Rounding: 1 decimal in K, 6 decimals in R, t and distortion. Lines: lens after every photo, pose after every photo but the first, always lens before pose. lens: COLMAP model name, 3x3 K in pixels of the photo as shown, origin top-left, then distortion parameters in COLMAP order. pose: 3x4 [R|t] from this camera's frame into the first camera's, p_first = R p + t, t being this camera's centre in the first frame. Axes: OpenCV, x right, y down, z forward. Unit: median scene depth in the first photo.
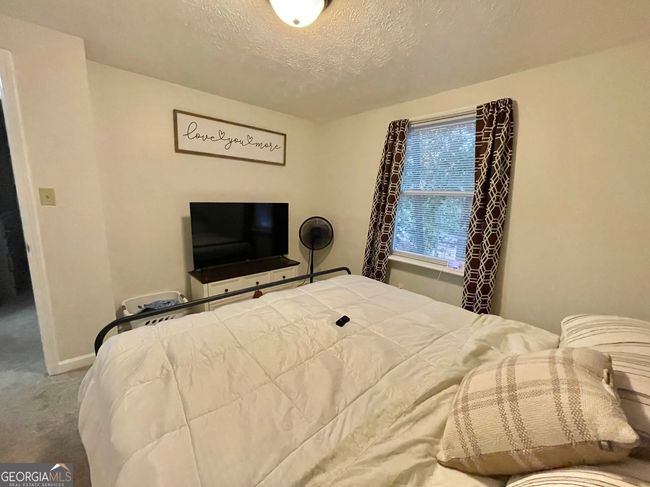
lens RADIAL K [[263.0, 0, 323.8], [0, 263.0, 244.1], [0, 0, 1]] dist [-0.001705, -0.000047]
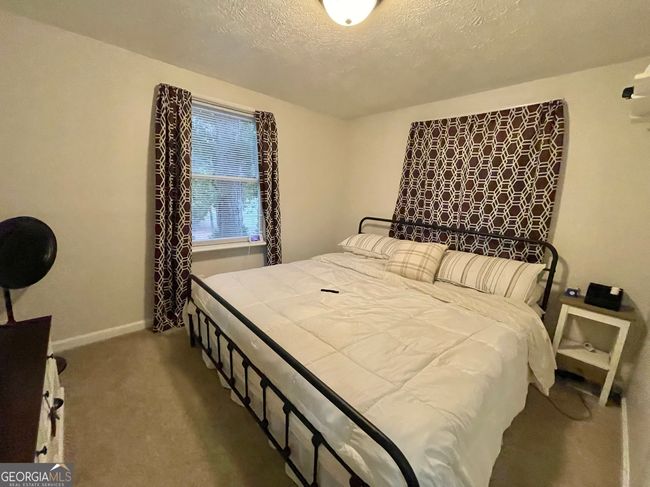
lens RADIAL K [[263.0, 0, 324.6], [0, 263.0, 244.4], [0, 0, 1]] dist [-0.001705, -0.000047]
pose [[-0.001049, -0.232163, 0.972676, -0.703777], [0.128099, 0.964632, 0.230381, -0.134967], [-0.991761, 0.124841, 0.028728, 0.632902]]
